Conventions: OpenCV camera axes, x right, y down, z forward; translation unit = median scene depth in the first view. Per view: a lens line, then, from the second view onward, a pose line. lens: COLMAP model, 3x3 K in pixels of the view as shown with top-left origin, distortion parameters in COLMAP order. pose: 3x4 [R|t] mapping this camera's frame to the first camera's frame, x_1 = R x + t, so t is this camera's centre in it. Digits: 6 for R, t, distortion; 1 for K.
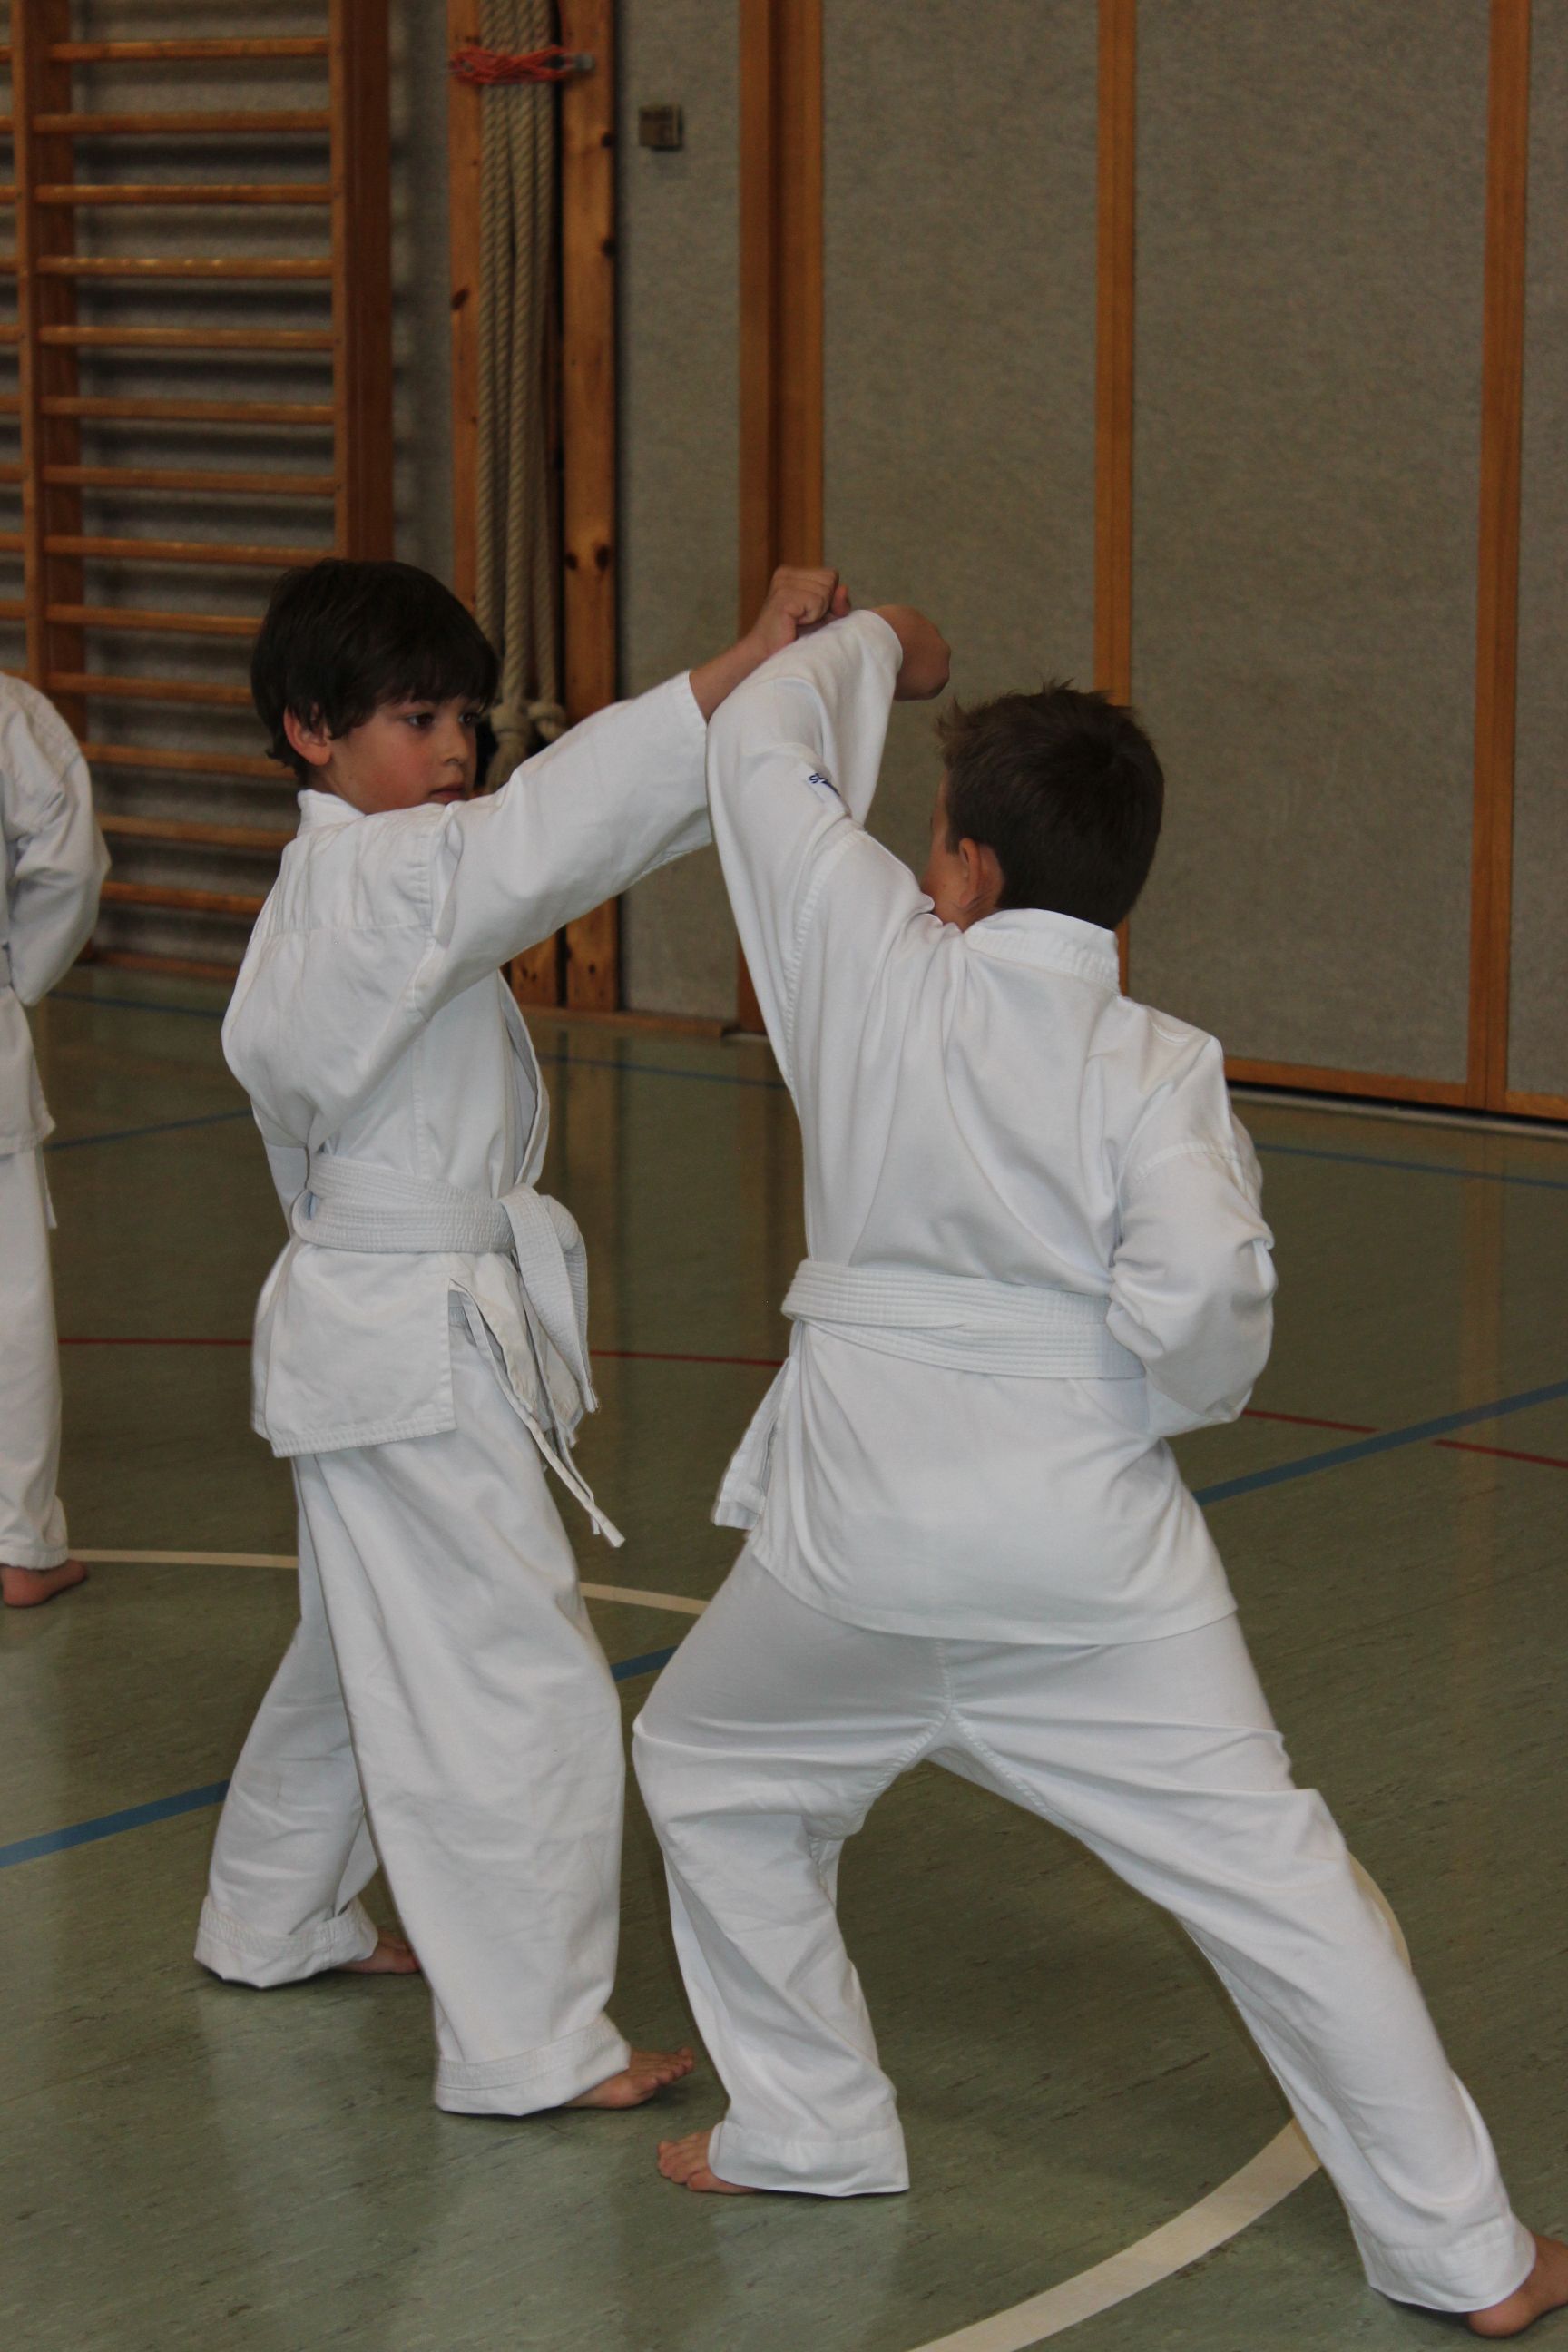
lens RADIAL K [[5635.5, 0, 765.4], [0, 5635.5, 1153.3], [0, 0, 1]] dist [0.076562, 0.000000]
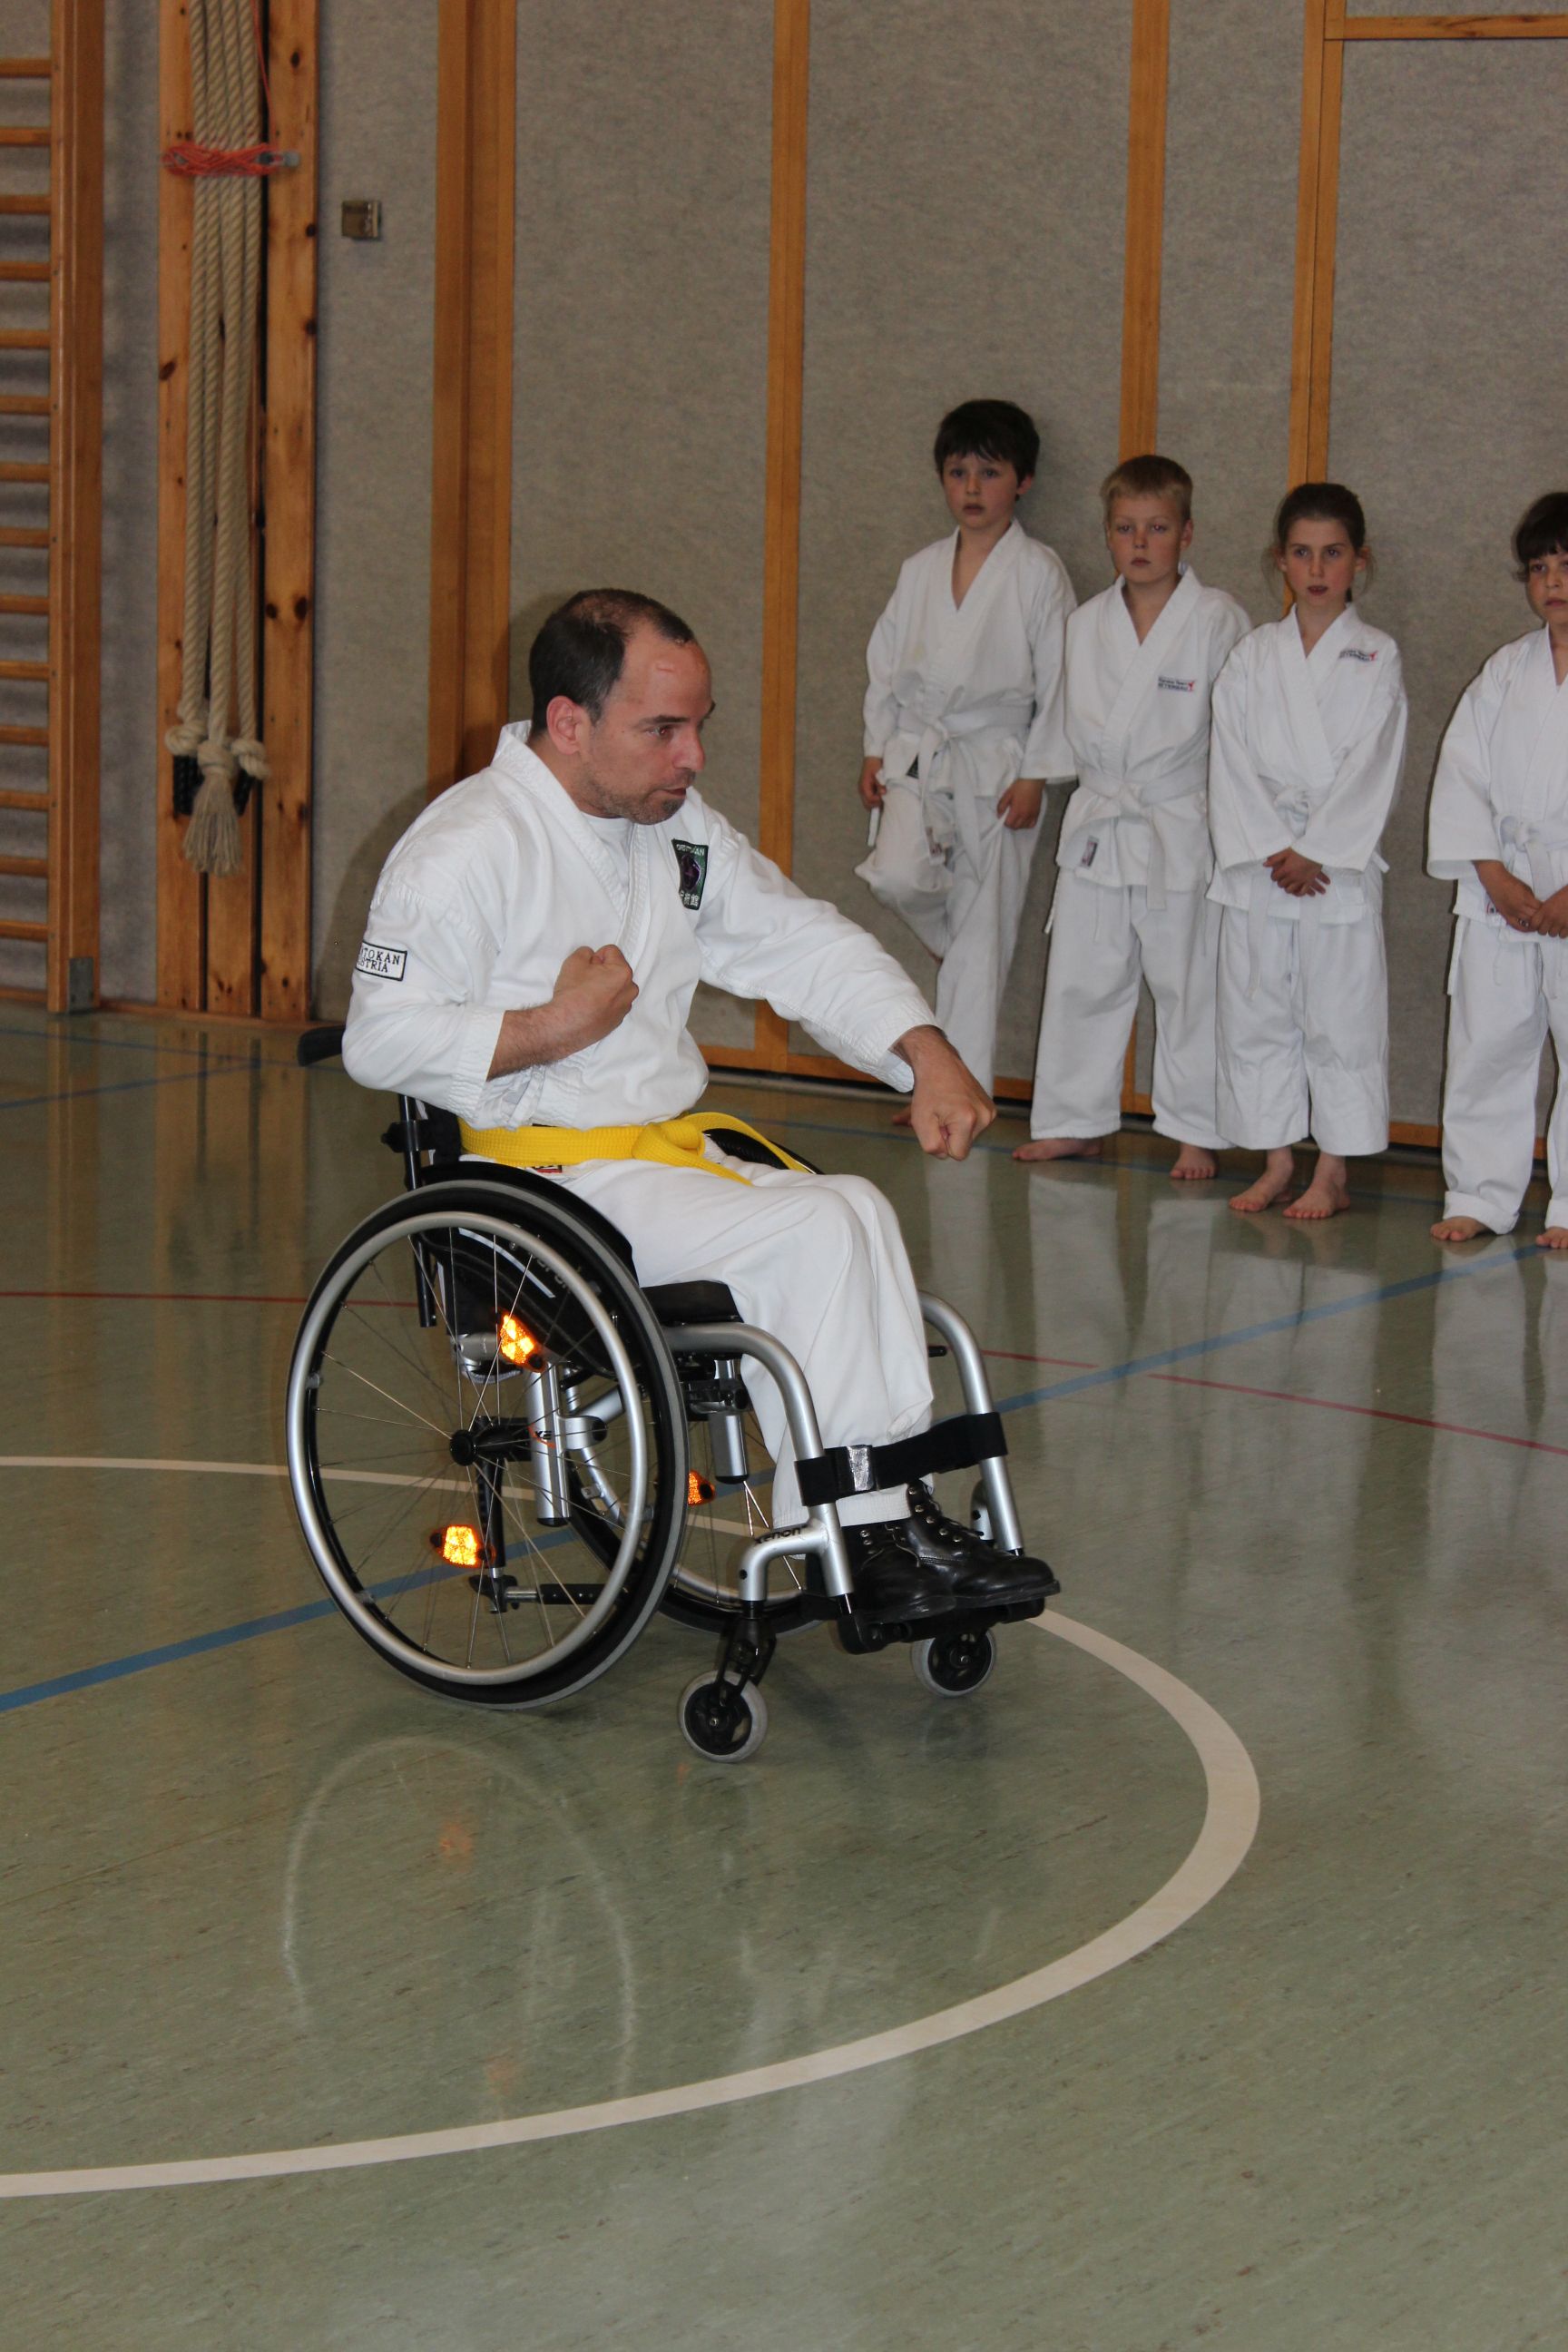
lens RADIAL K [[5635.5, 0, 773.8], [0, 5635.5, 1155.0], [0, 0, 1]] dist [0.076562, 0.000000]
pose [[0.993570, 0.006001, 0.113062, -0.062867], [-0.004771, 0.999927, -0.011142, 0.013134], [-0.113121, 0.010531, 0.993525, -0.105075]]
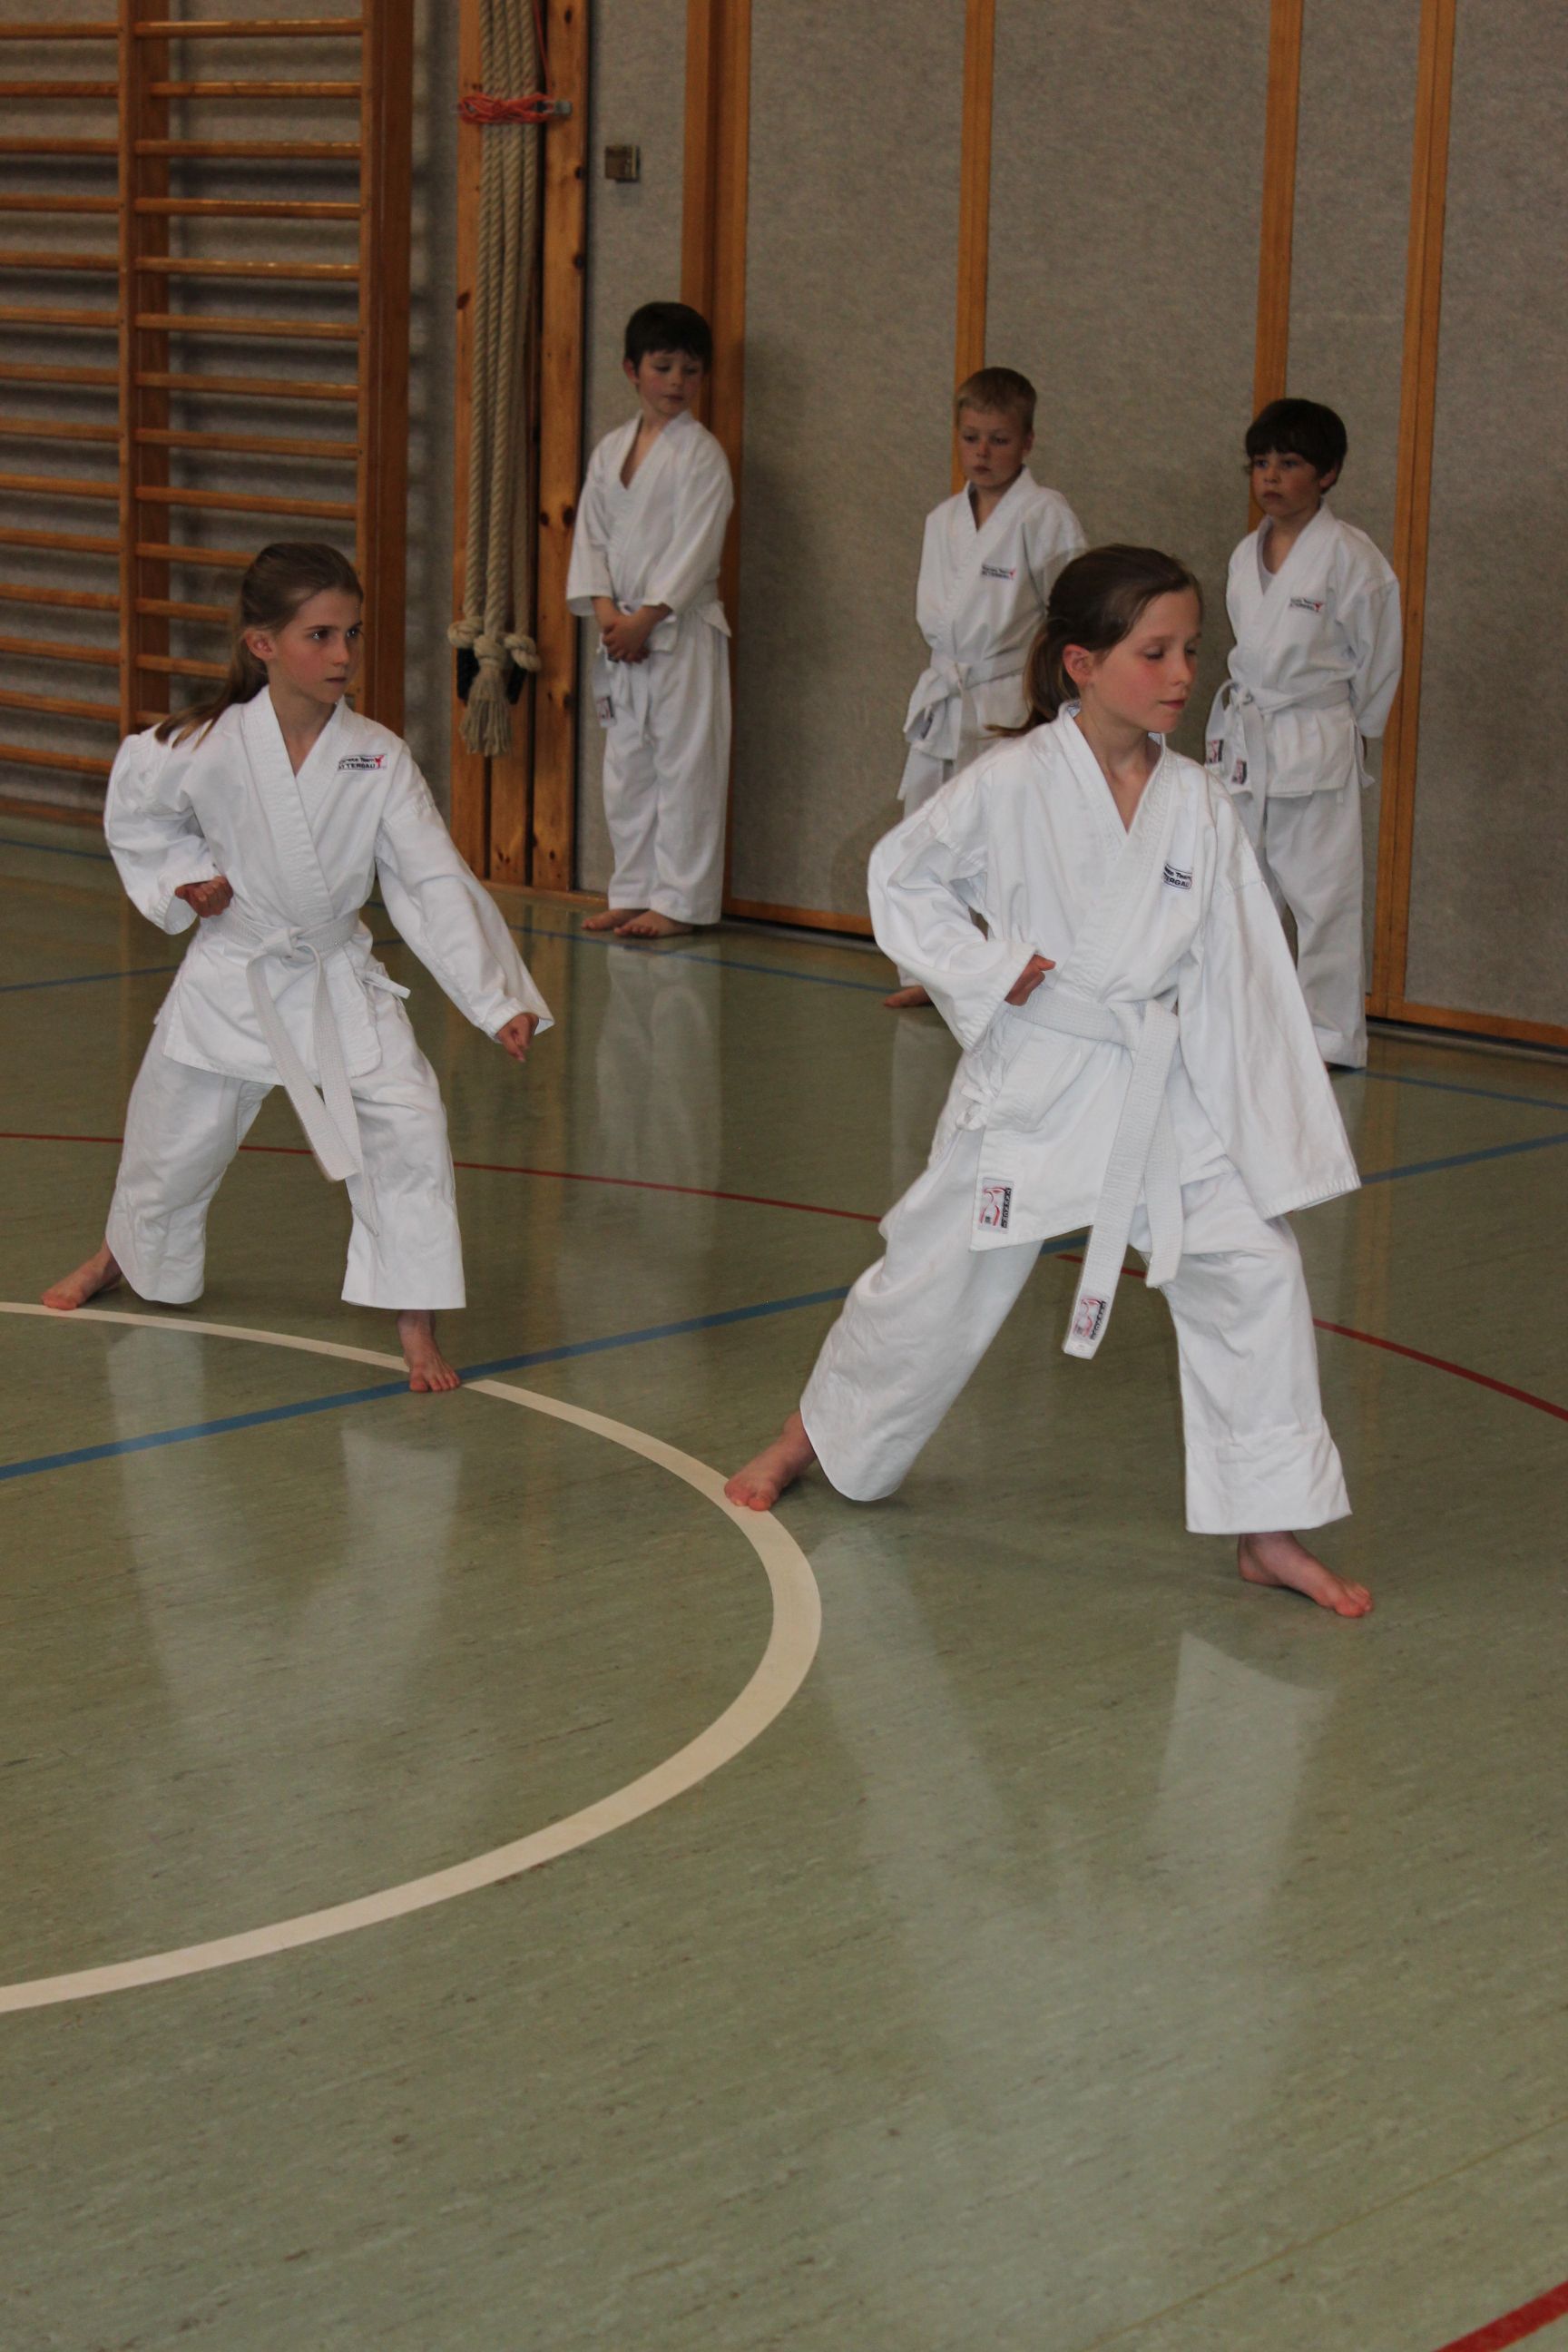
lens RADIAL K [[4726.6, 0, 790.0], [0, 4726.6, 1118.9], [0, 0, 1]] dist [0.047905, 0.000000]
pose [[0.998094, 0.036760, -0.049561, 0.076231], [-0.035814, 0.999162, 0.019840, 0.002197], [0.050249, -0.018027, 0.998574, -0.018340]]
